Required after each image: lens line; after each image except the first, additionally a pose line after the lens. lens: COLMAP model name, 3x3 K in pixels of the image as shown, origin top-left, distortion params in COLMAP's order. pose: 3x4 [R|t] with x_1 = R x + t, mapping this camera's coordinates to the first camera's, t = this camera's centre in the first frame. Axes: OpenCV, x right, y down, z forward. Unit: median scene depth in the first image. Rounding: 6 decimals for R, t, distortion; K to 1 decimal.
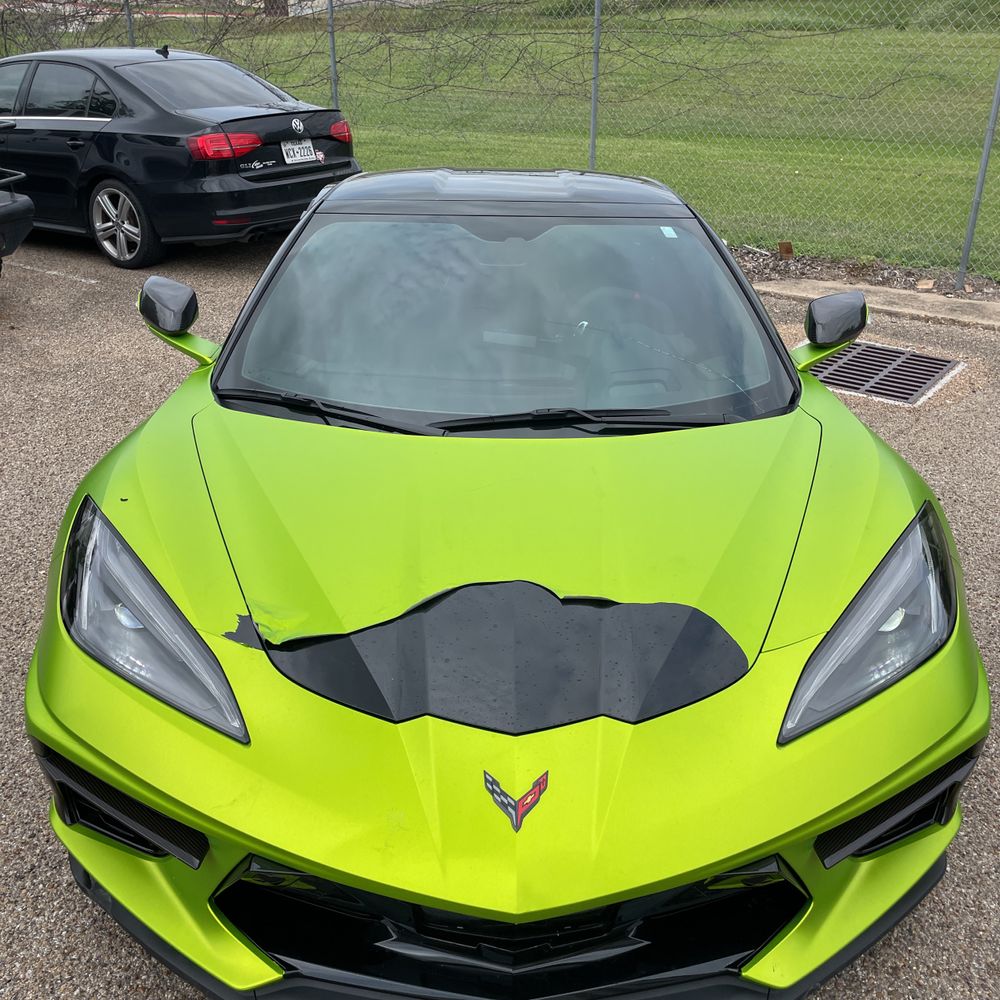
lens RADIAL K [[1013.6, 0, 529.0], [0, 1013.6, 499.8], [0, 0, 1]] dist [0.089433, -0.115461]
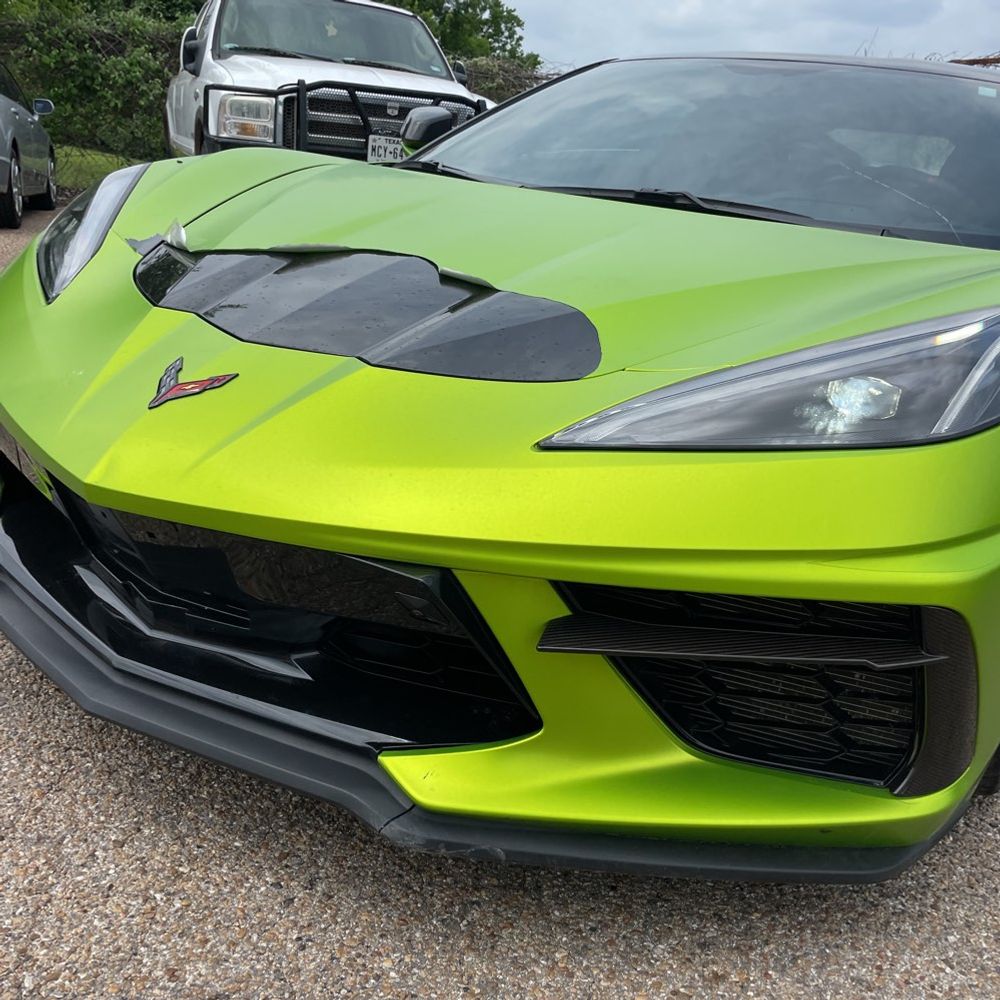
lens RADIAL K [[1026.5, 0, 521.7], [0, 1026.5, 498.9], [0, 0, 1]] dist [0.091299, -0.125297]
pose [[0.814510, 0.253438, -0.521864, 0.504580], [-0.330875, 0.941827, -0.059030, 0.268111], [0.476545, 0.220753, 0.850983, 0.375500]]
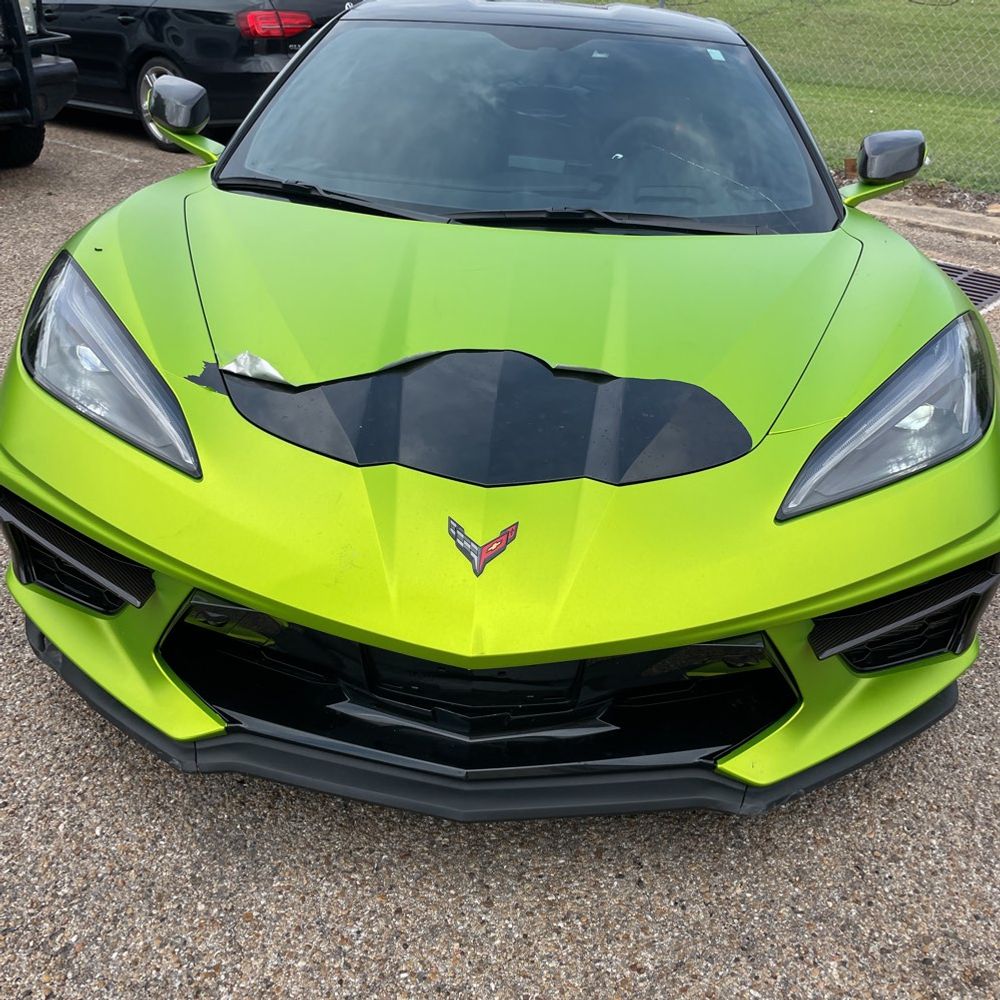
lens RADIAL K [[1013.6, 0, 529.0], [0, 1013.6, 499.8], [0, 0, 1]] dist [0.089433, -0.115461]
pose [[0.996848, 0.065874, -0.044214, 0.054671], [-0.064251, 0.997241, 0.037179, 0.172318], [0.046541, -0.034221, 0.998330, 0.075668]]
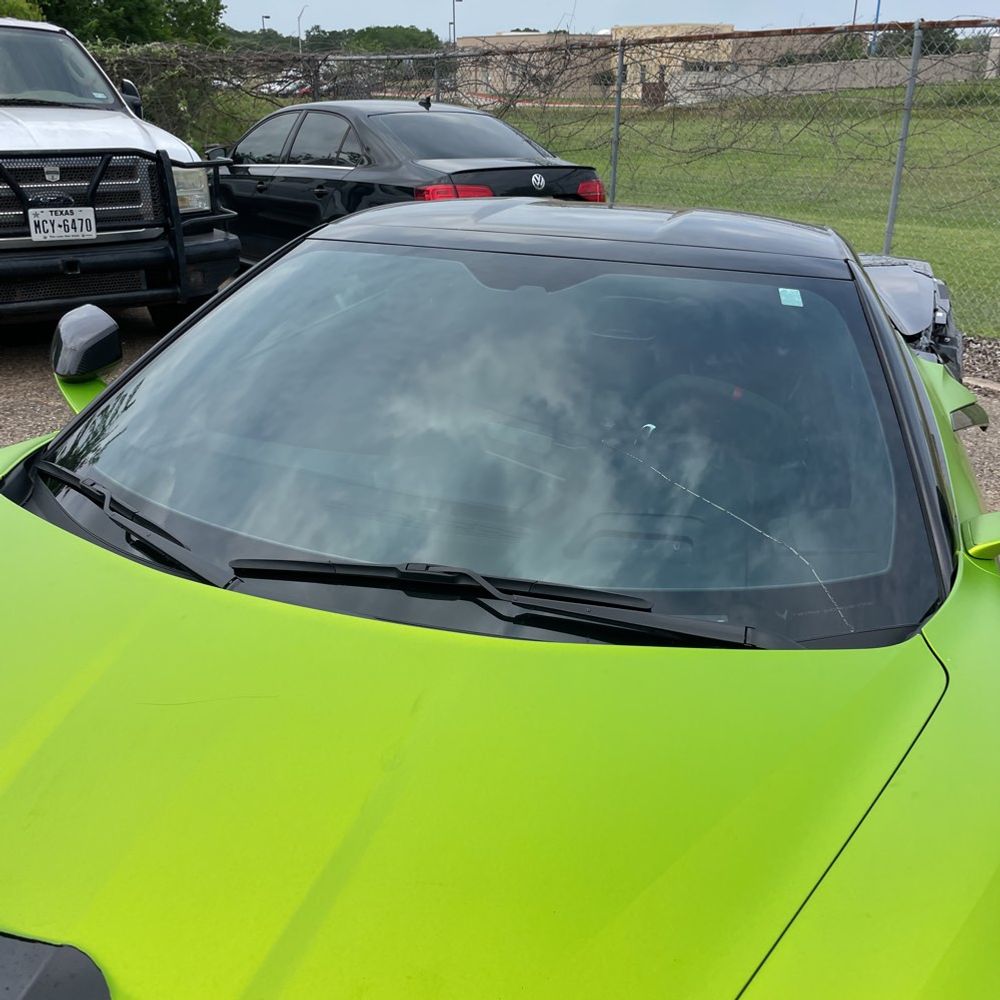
lens RADIAL K [[1013.6, 0, 529.0], [0, 1013.6, 499.8], [0, 0, 1]] dist [0.089433, -0.115461]
pose [[0.942320, 0.130669, -0.308155, 0.294897], [-0.153782, 0.986744, -0.051841, -0.126616], [0.297296, 0.096239, 0.949923, 0.565682]]
